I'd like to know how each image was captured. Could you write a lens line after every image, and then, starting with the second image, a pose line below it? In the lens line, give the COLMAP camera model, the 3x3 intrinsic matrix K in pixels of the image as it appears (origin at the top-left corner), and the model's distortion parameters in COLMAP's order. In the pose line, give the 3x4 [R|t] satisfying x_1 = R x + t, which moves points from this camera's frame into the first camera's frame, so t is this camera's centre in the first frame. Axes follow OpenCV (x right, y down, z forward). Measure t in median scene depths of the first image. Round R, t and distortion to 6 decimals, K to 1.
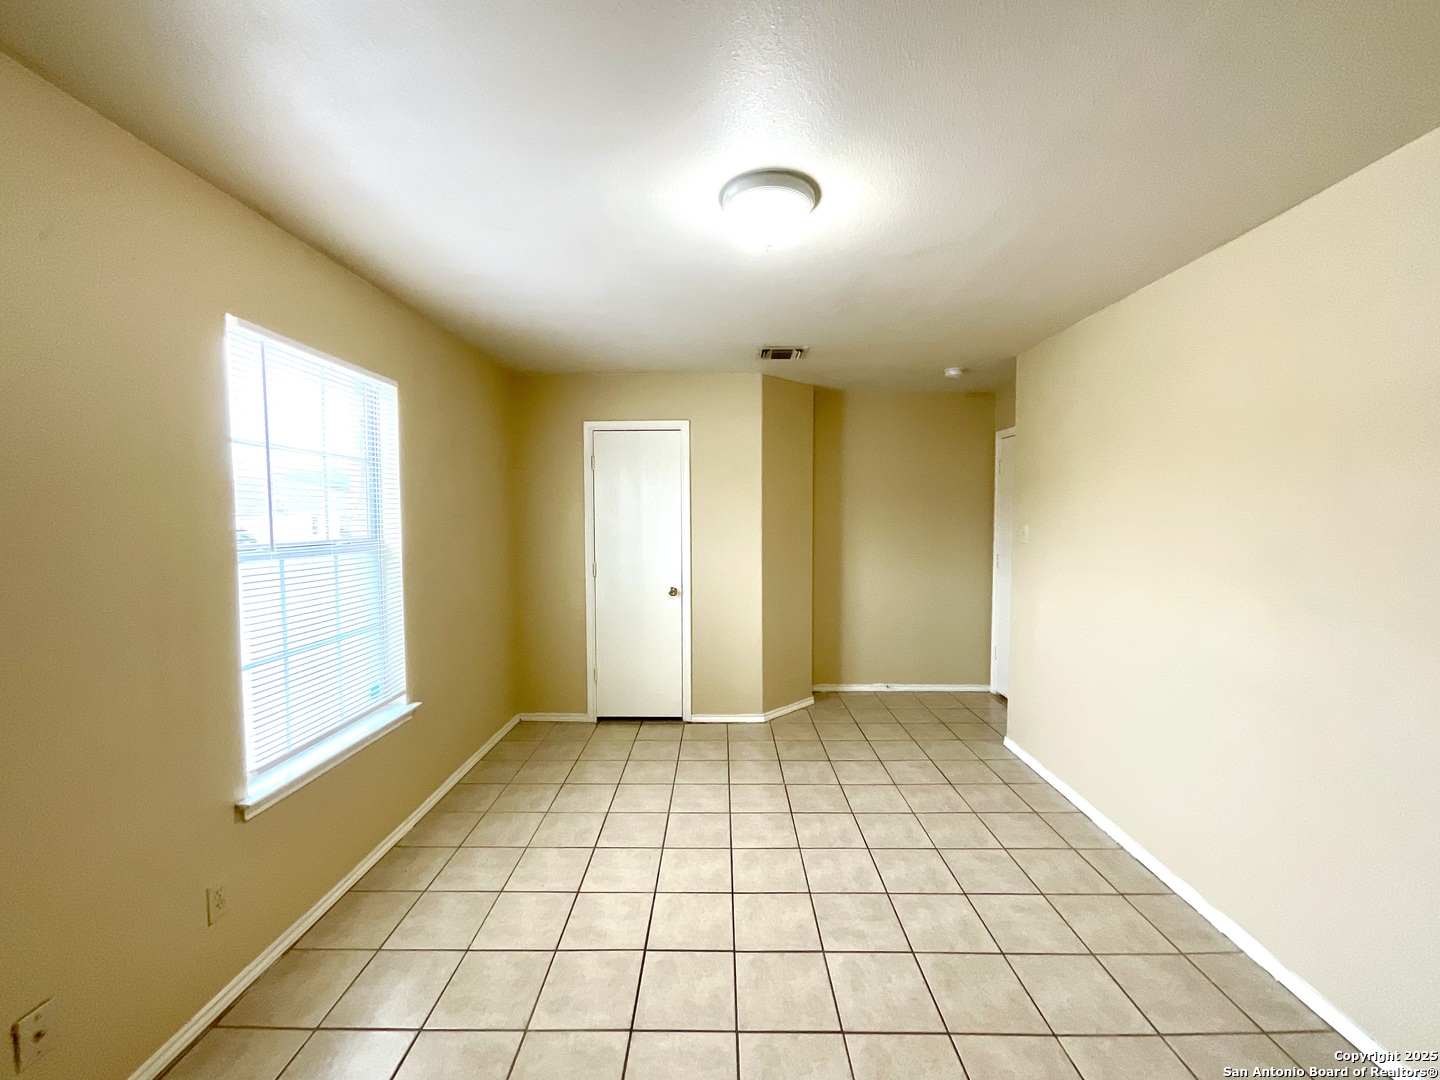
lens RADIAL K [[582.4, 0, 724.0], [0, 582.4, 550.1], [0, 0, 1]] dist [-0.005904, 0.001423]
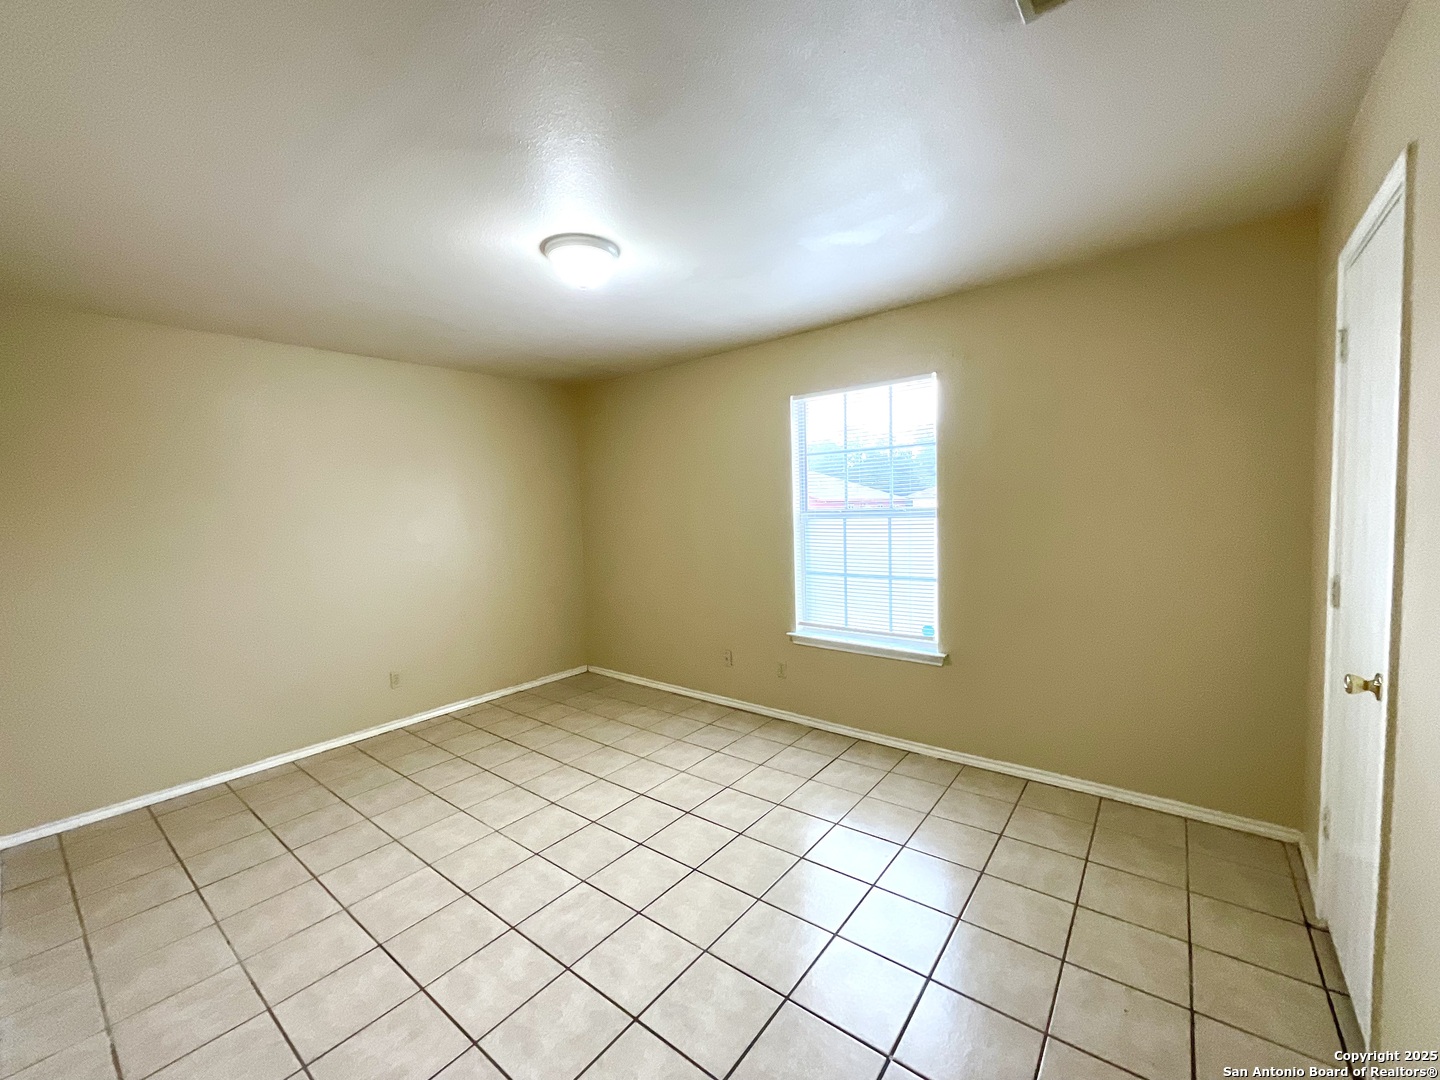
lens RADIAL K [[582.4, 0, 716.9], [0, 582.4, 545.8], [0, 0, 1]] dist [-0.005904, 0.001423]
pose [[-0.622008, 0.078491, -0.779067, 0.532937], [-0.011638, 0.993926, 0.109430, -0.056366], [0.782925, 0.077133, -0.617316, 1.173374]]
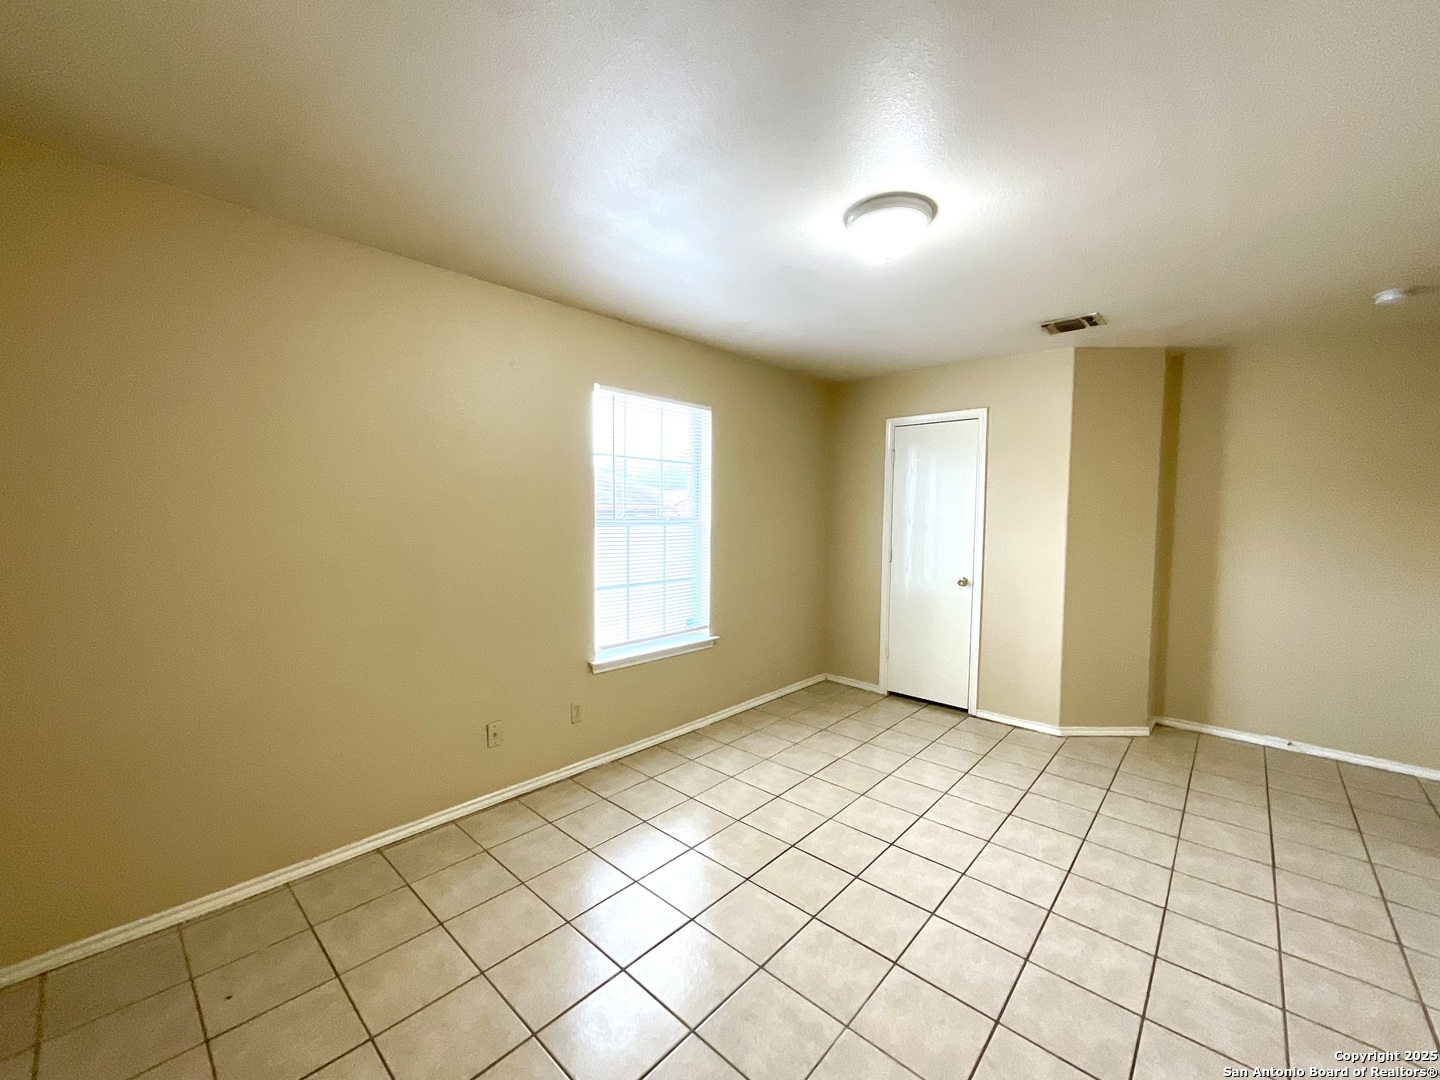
lens RADIAL K [[582.4, 0, 718.0], [0, 582.4, 552.8], [0, 0, 1]] dist [-0.005904, 0.001423]
pose [[0.742443, 0.059706, -0.667243, 0.343458], [-0.053132, 0.998131, 0.030194, 0.018442], [0.667799, 0.013034, 0.744228, -0.031021]]
